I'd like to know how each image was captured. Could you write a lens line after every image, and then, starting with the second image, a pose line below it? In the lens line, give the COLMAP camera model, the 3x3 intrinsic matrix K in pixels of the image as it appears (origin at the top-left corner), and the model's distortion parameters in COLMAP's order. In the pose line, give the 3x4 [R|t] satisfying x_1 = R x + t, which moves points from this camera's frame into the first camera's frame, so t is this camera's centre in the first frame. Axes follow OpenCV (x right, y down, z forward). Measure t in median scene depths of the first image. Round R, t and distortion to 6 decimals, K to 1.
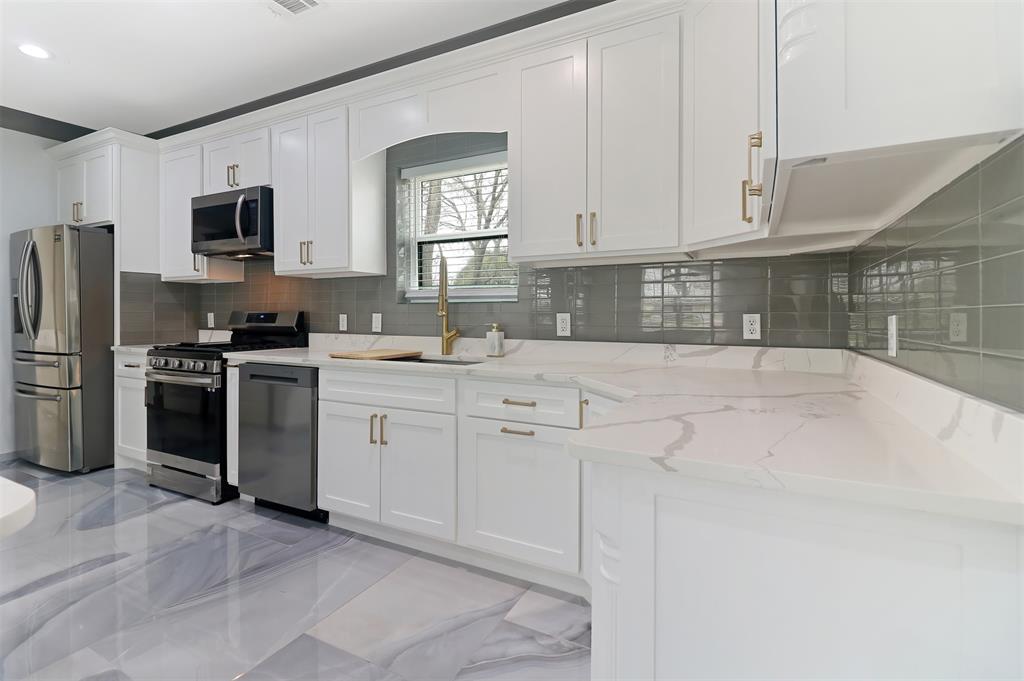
lens RADIAL K [[473.6, 0, 501.6], [0, 473.6, 317.9], [0, 0, 1]] dist [0.000280, 0.000063]
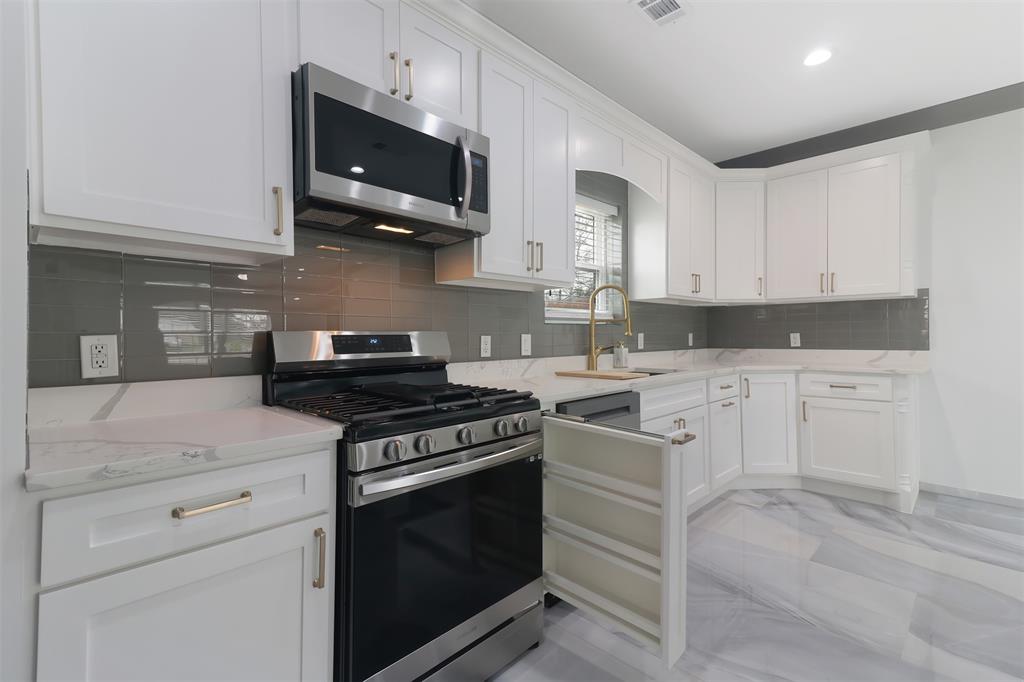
lens RADIAL K [[473.6, 0, 506.8], [0, 473.6, 335.0], [0, 0, 1]] dist [0.000280, 0.000063]
pose [[0.301862, -0.006057, 0.953332, -1.214408], [0.011777, 0.999927, 0.002624, -0.011707], [-0.953279, 0.010435, 0.301911, 0.846114]]
